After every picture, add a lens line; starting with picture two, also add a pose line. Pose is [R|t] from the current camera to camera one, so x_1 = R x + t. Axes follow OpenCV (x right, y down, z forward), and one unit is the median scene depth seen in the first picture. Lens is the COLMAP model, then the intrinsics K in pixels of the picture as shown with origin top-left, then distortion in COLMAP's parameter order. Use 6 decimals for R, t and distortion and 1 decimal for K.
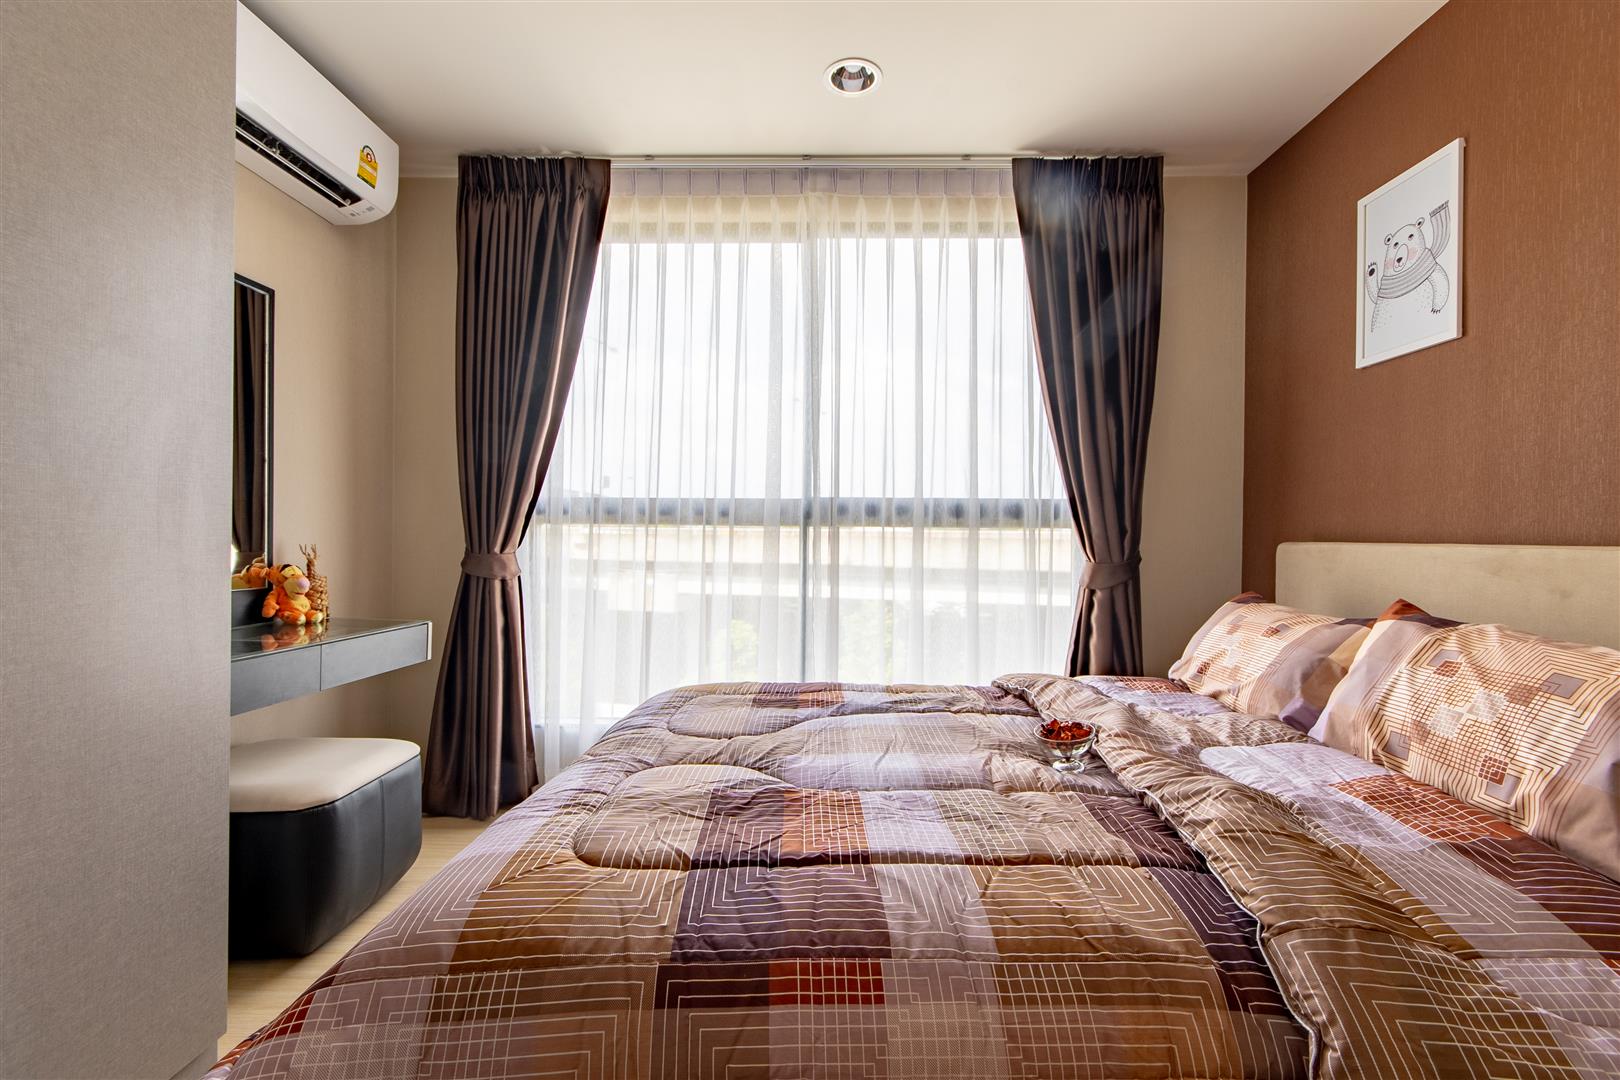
lens RADIAL K [[714.0, 0, 817.7], [0, 714.0, 538.9], [0, 0, 1]] dist [0.001004, -0.000213]
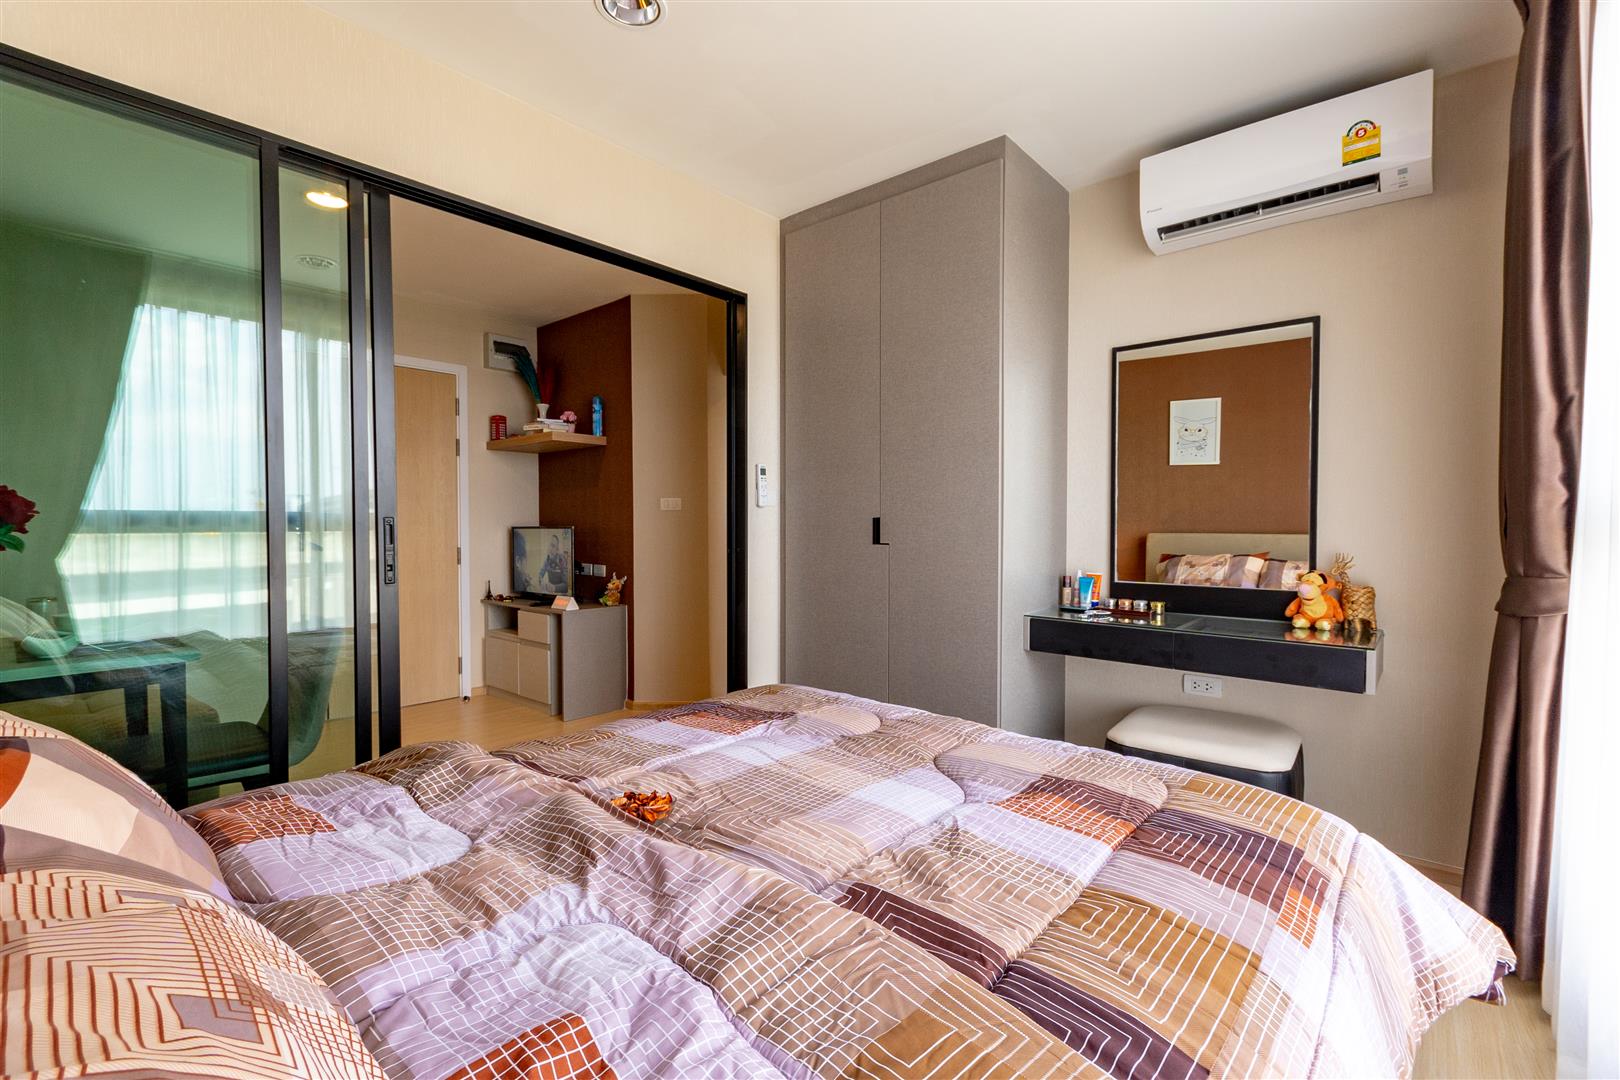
lens RADIAL K [[714.0, 0, 817.7], [0, 714.0, 538.9], [0, 0, 1]] dist [0.001004, -0.000213]
pose [[-0.622632, 0.003016, -0.782509, 0.688925], [-0.009544, 0.999889, 0.011449, -0.021337], [0.782456, 0.014596, -0.622534, 1.357737]]
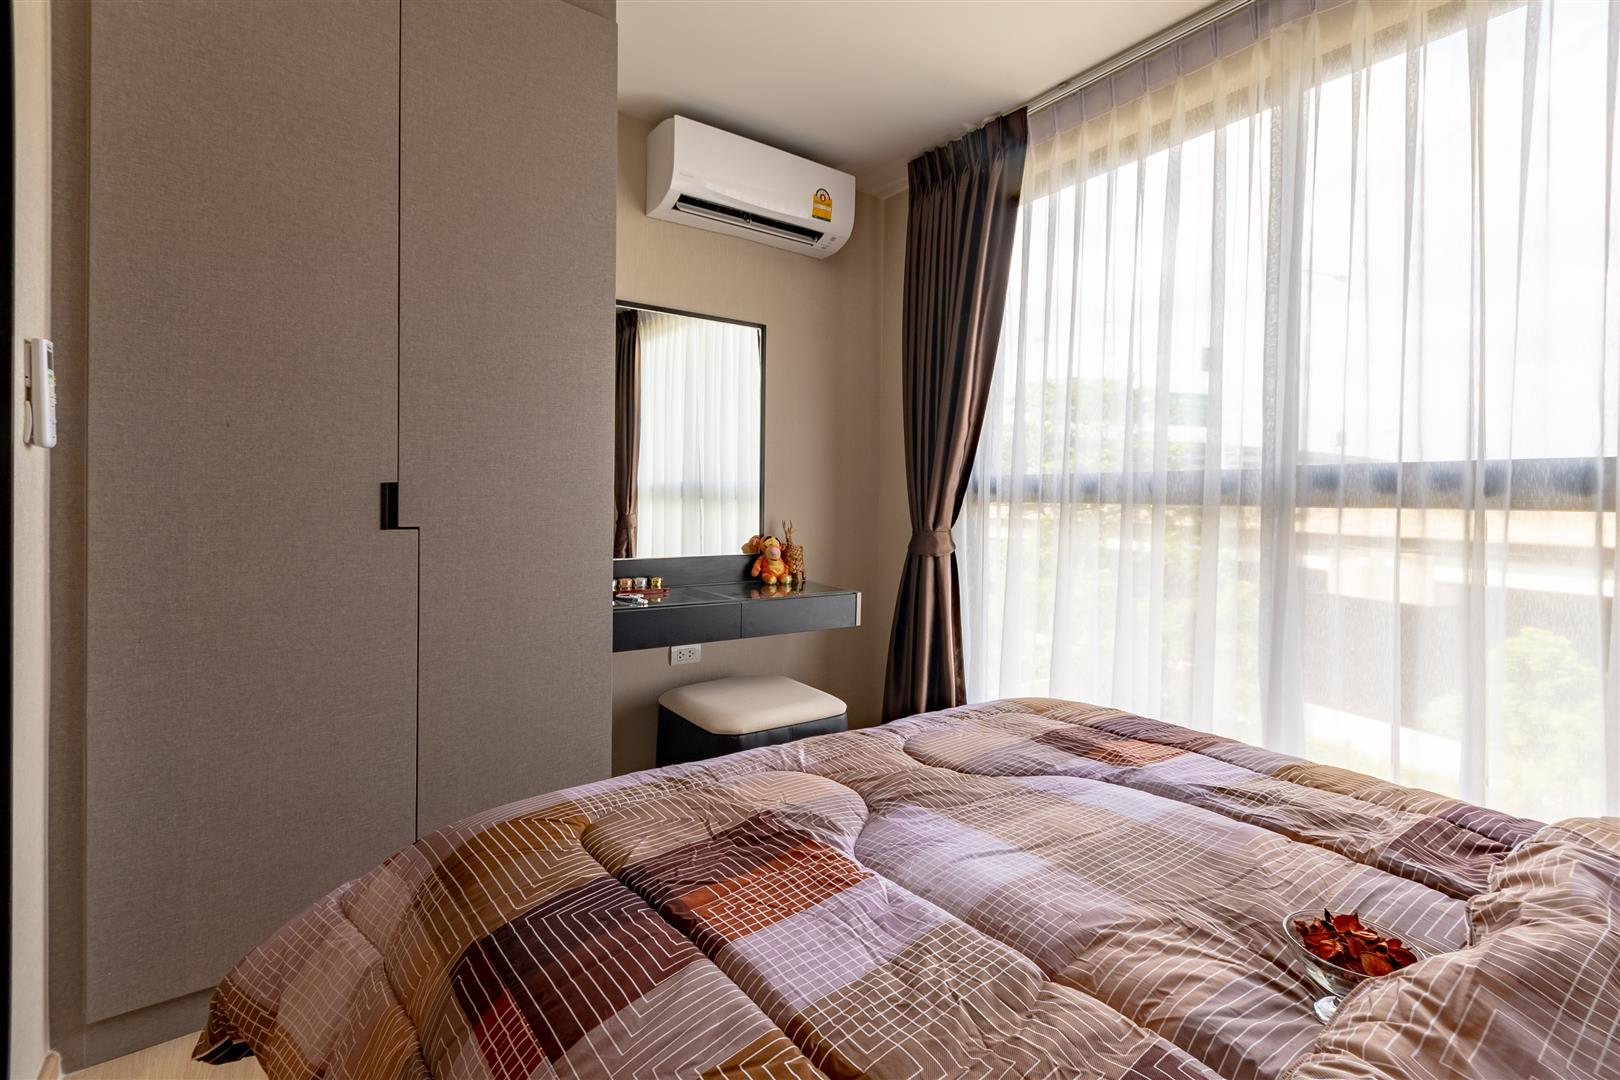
lens RADIAL K [[733.2, 0, 814.1], [0, 733.2, 495.9], [0, 0, 1]] dist [0.001004, -0.000103]
pose [[0.613165, -0.003553, -0.789947, 0.434118], [-0.007906, 0.999912, -0.010634, -0.029381], [0.789915, 0.012766, 0.613083, 0.319111]]
